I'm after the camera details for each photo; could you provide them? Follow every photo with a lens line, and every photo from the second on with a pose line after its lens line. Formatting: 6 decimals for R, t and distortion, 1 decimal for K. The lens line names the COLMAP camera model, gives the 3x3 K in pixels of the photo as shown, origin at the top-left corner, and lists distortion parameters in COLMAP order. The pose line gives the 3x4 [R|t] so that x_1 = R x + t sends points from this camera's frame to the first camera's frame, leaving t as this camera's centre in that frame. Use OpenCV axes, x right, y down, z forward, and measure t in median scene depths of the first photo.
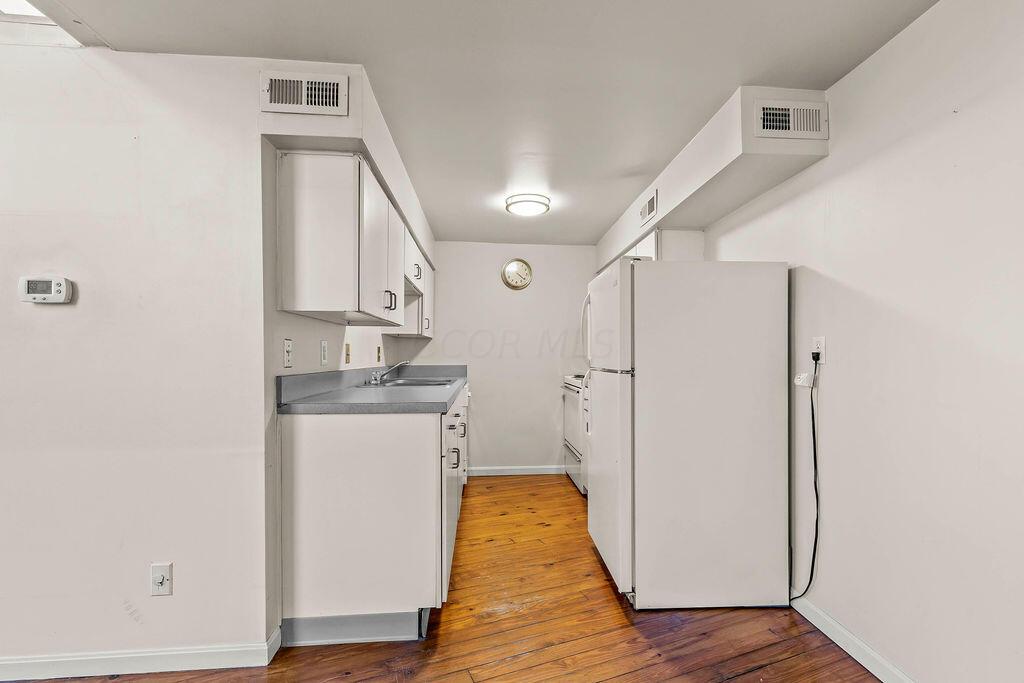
lens RADIAL K [[474.4, 0, 514.8], [0, 474.4, 357.0], [0, 0, 1]] dist [0.001389, 0.000503]
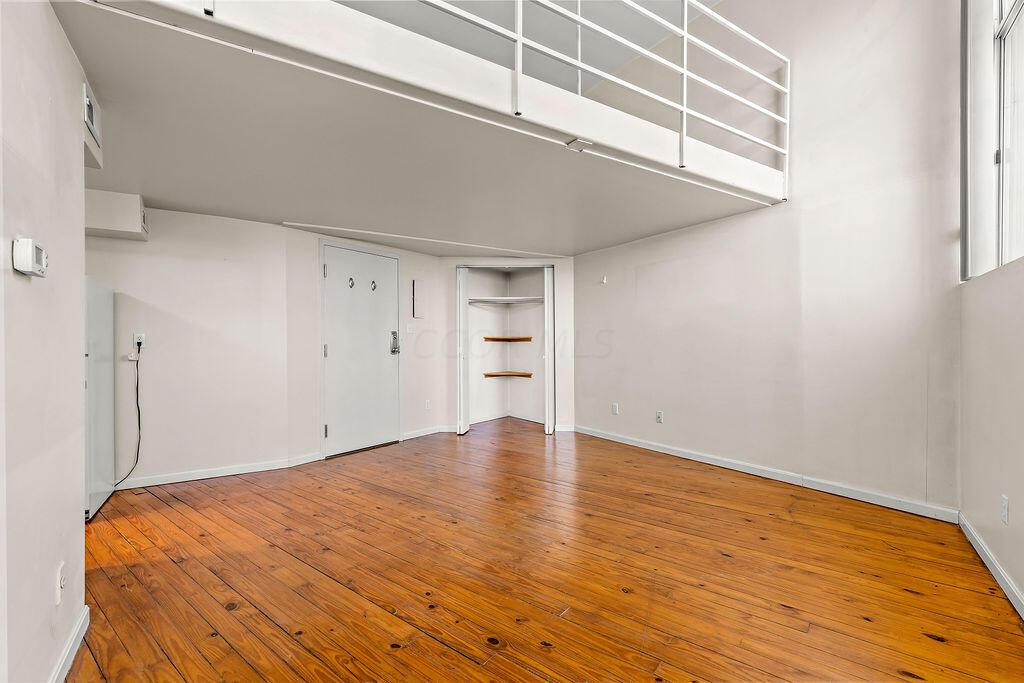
lens RADIAL K [[464.5, 0, 512.0], [0, 464.5, 341.5], [0, 0, 1]] dist [0.000772, 0.000115]
pose [[-0.461802, 0.006127, 0.886962, -1.978432], [0.003737, 0.999981, -0.004962, 0.003777], [-0.886975, 0.001023, -0.461816, 0.667925]]
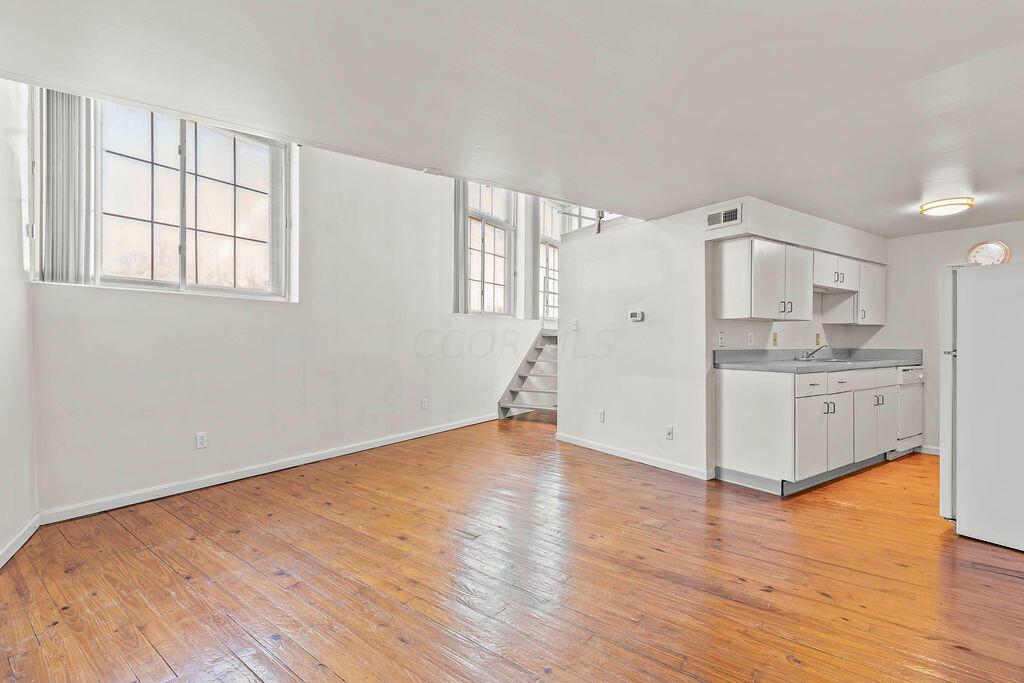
lens RADIAL K [[476.9, 0, 512.0], [0, 476.9, 341.5], [0, 0, 1]] dist [0.000634, 0.000196]
pose [[0.483654, 0.001904, -0.875257, 0.915256], [-0.002068, 0.999997, 0.001033, 0.000398], [0.875257, 0.001311, 0.483656, -0.807697]]
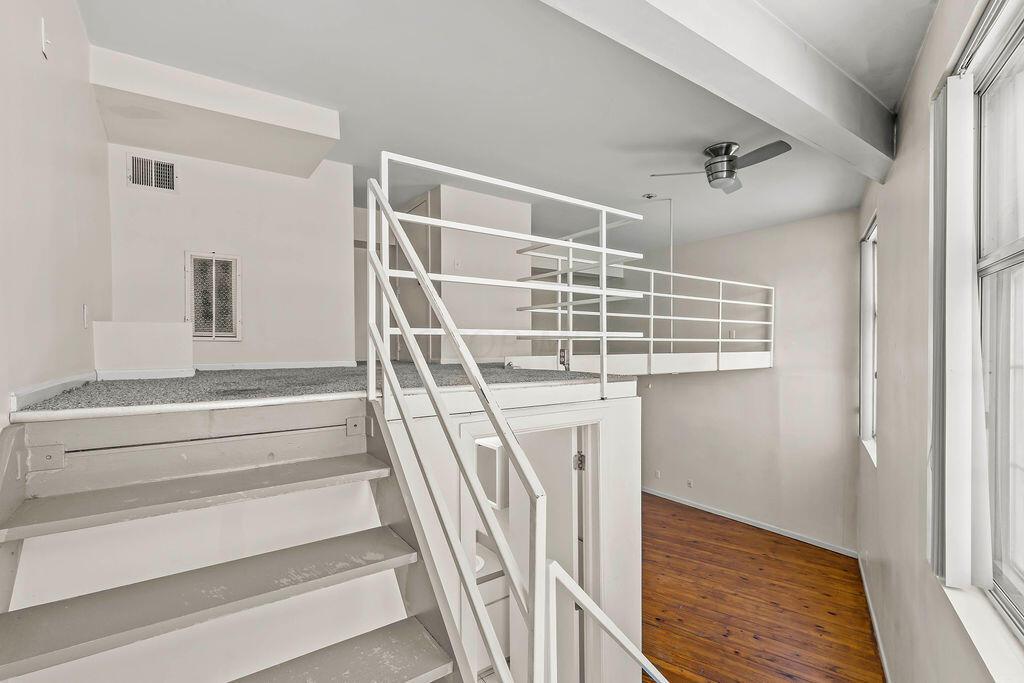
lens RADIAL K [[476.9, 0, 512.0], [0, 476.9, 341.5], [0, 0, 1]] dist [0.000634, 0.000196]
pose [[-0.504065, 0.003691, 0.863658, -2.862176], [0.001530, 0.999993, -0.003381, -0.816877], [-0.863665, -0.000383, -0.504067, 2.177794]]
